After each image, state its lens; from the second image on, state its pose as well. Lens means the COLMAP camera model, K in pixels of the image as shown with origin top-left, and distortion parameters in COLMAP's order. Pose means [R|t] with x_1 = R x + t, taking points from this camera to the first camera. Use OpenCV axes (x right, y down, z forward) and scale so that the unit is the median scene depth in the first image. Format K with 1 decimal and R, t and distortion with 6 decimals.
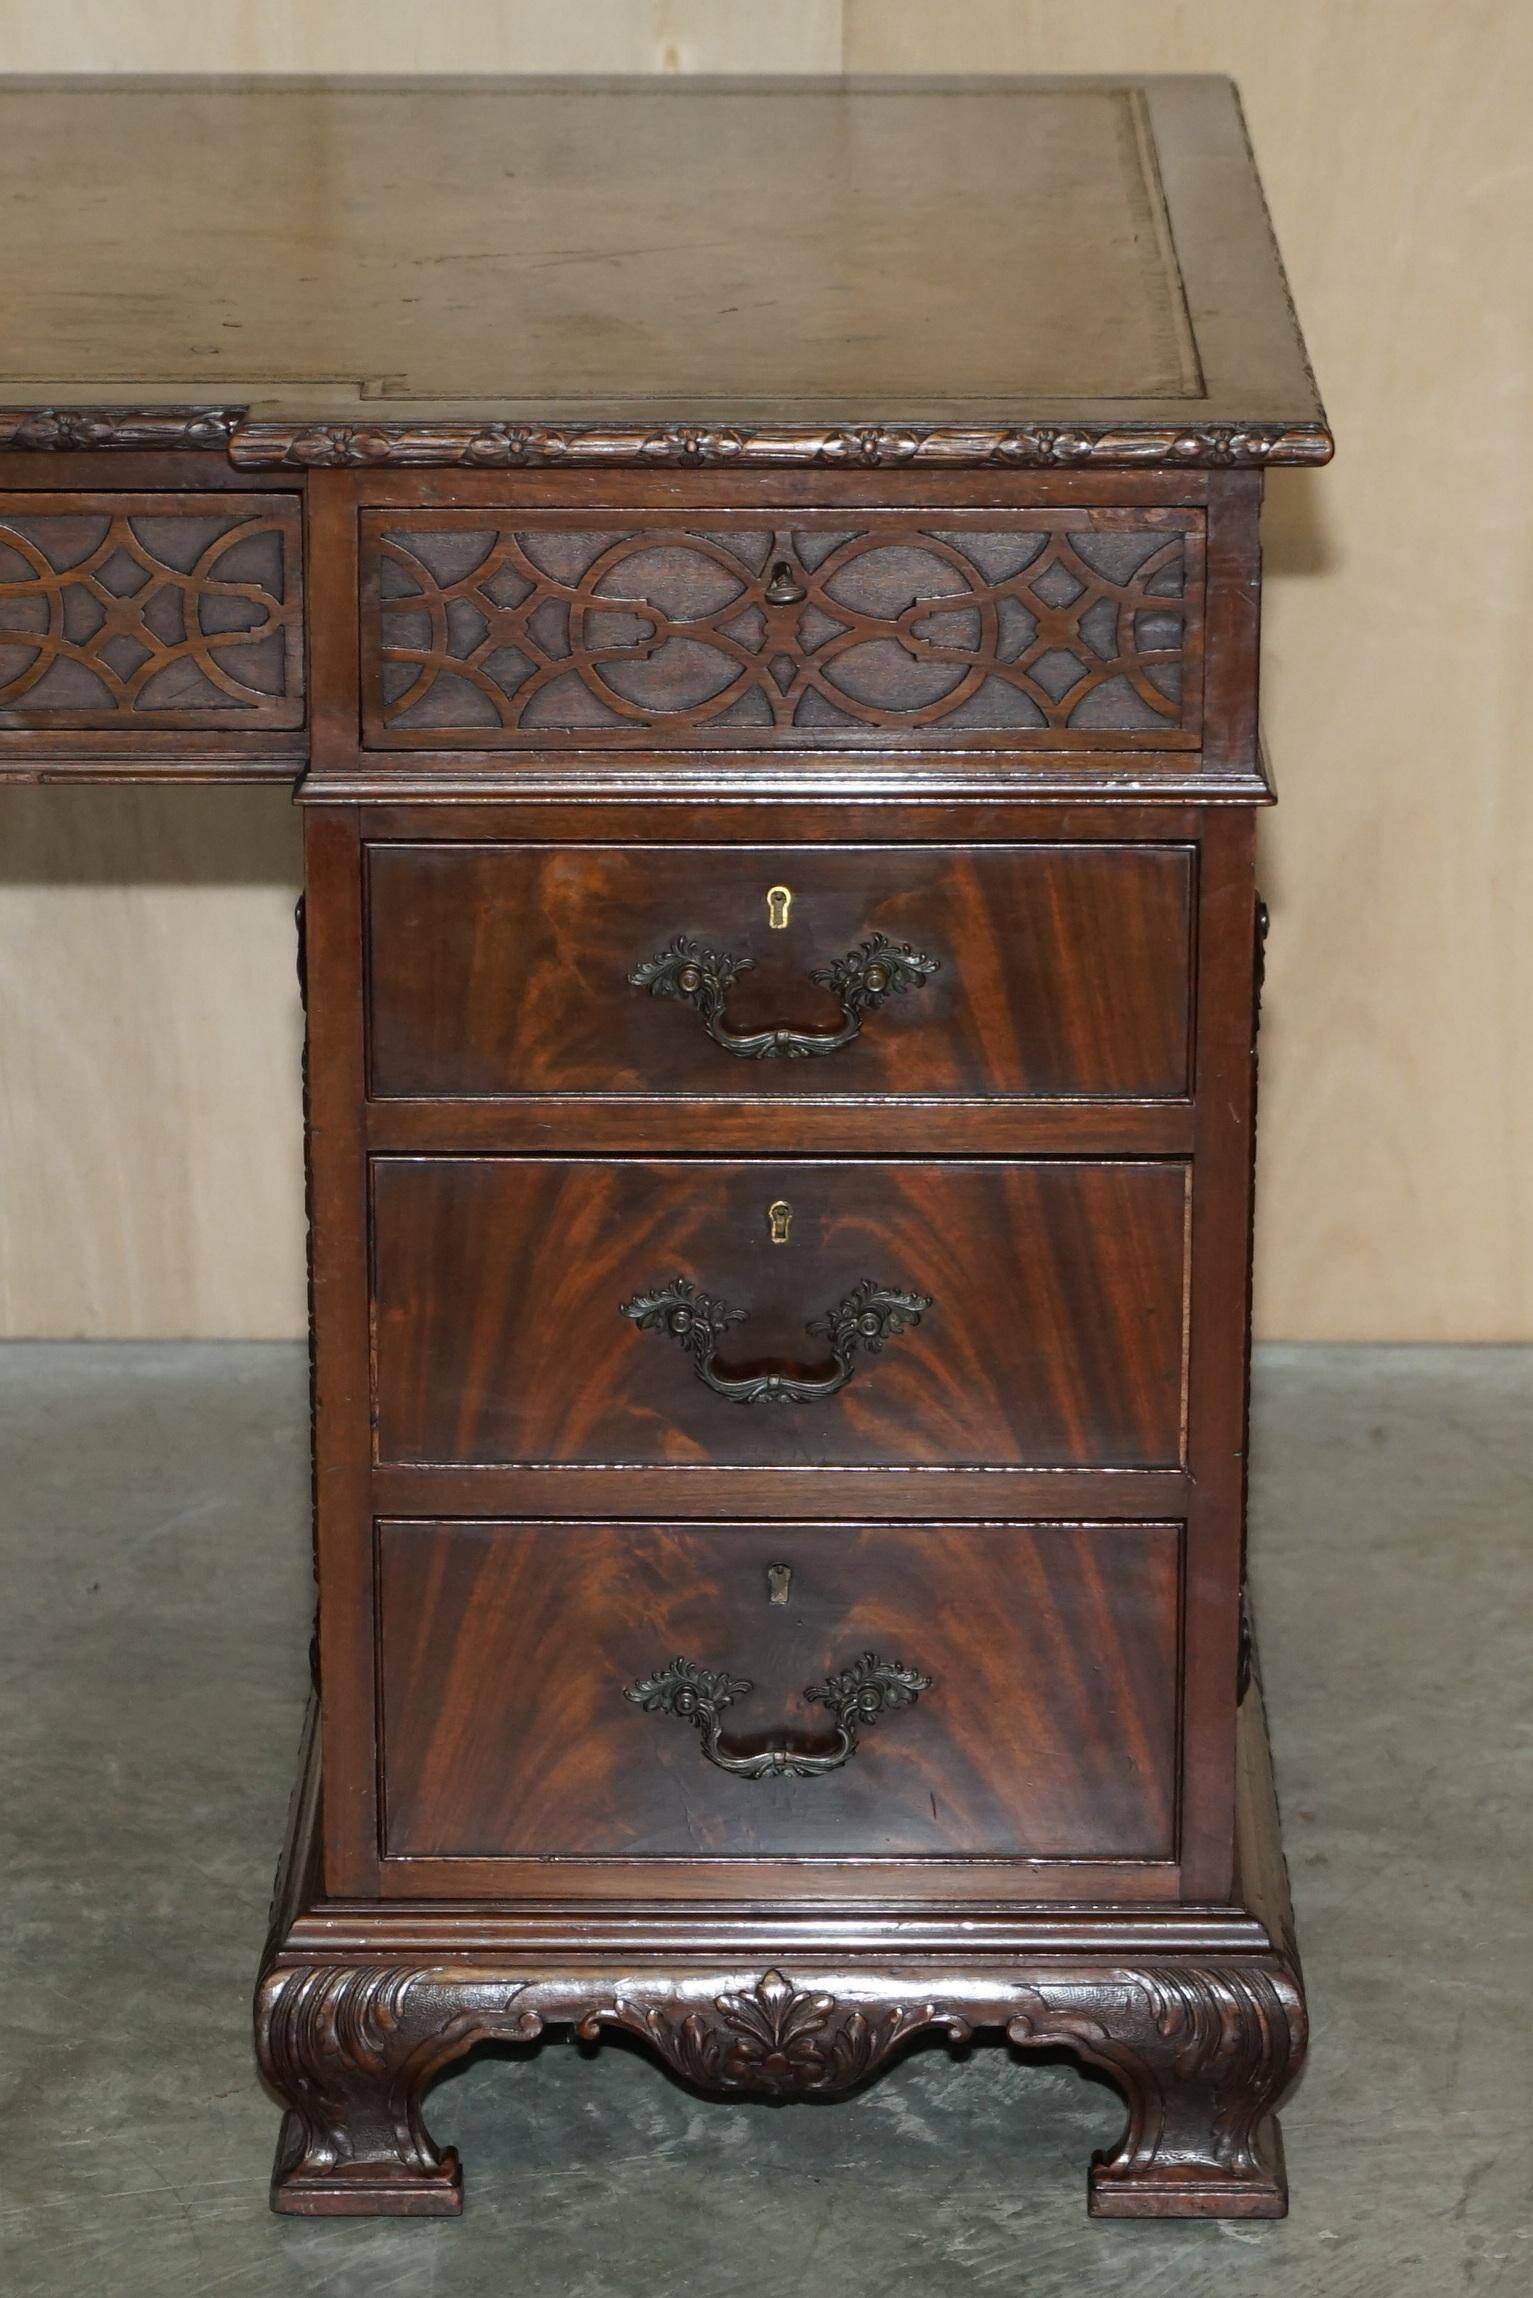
lens RADIAL K [[7602.4, 0, 754.4], [0, 7602.4, 1174.4], [0, 0, 1]] dist [-0.069972, 0.000000]
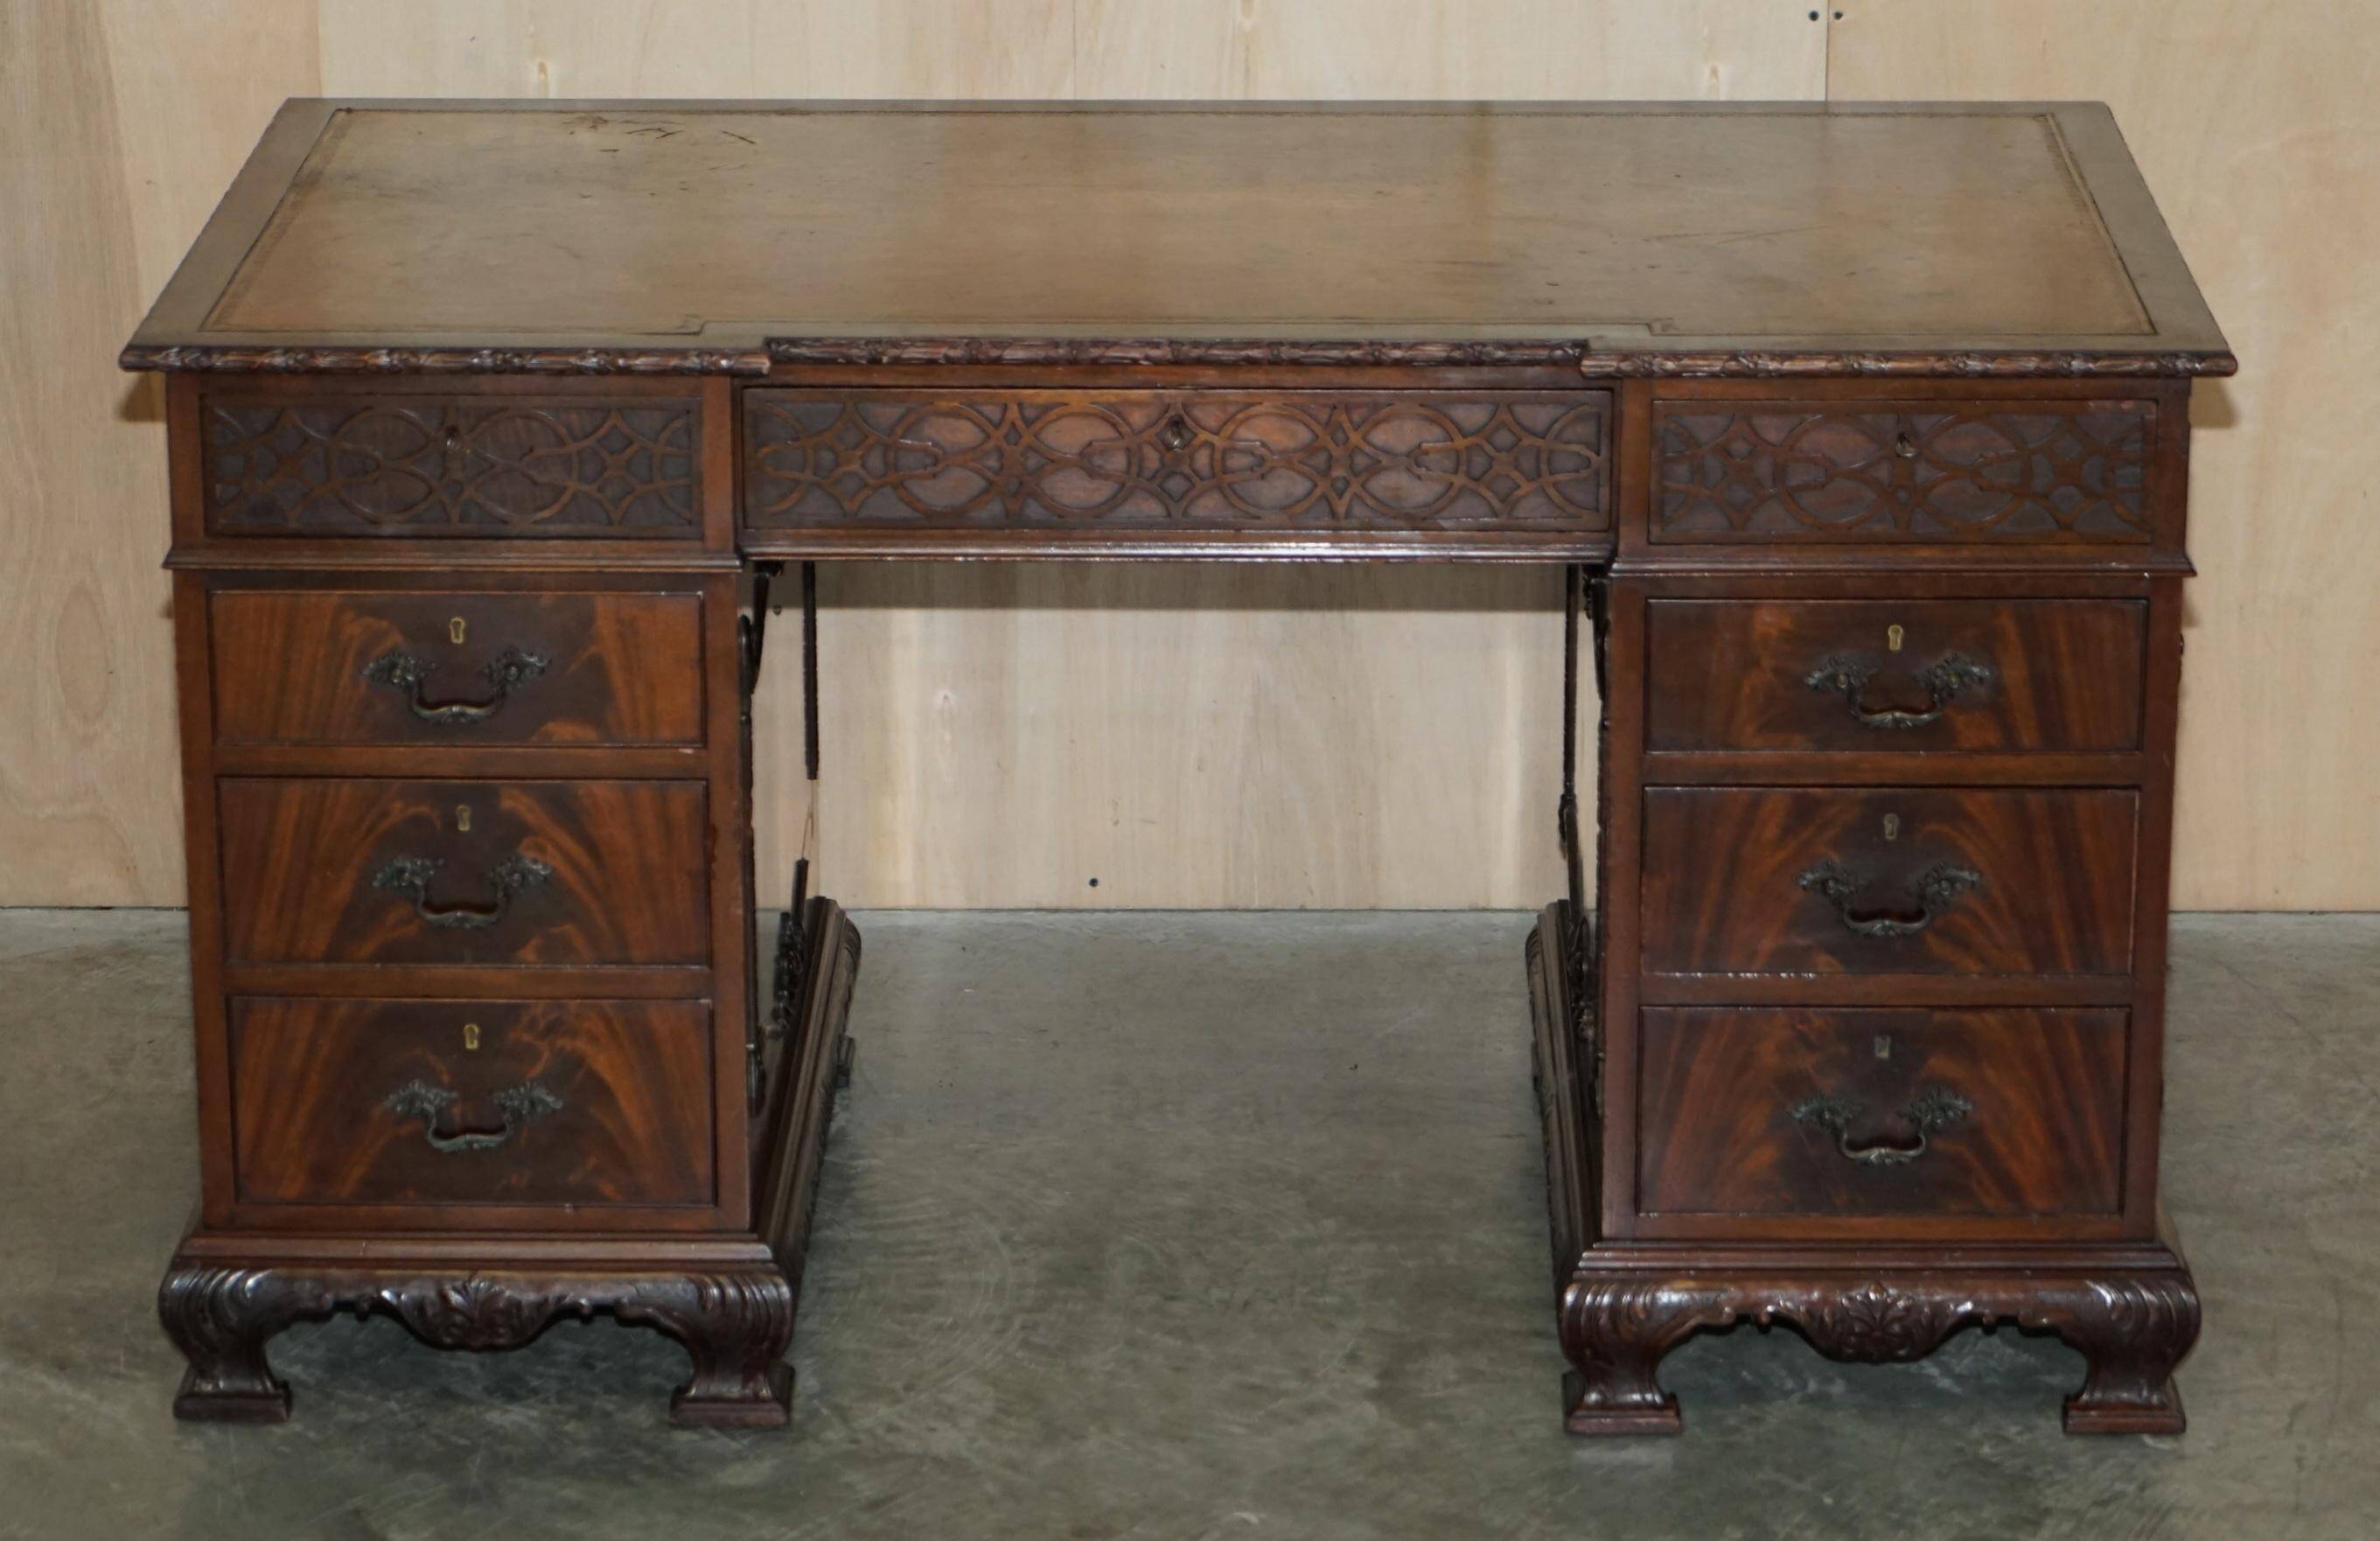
lens RADIAL K [[6904.6, 0, 1203.1], [0, 6904.6, 784.2], [0, 0, 1]] dist [-0.052000, 0.000000]
pose [[0.999997, -0.000518, 0.002372, -0.146896], [0.000526, 0.999994, -0.003543, 0.002159], [-0.002370, 0.003544, 0.999991, -0.495143]]
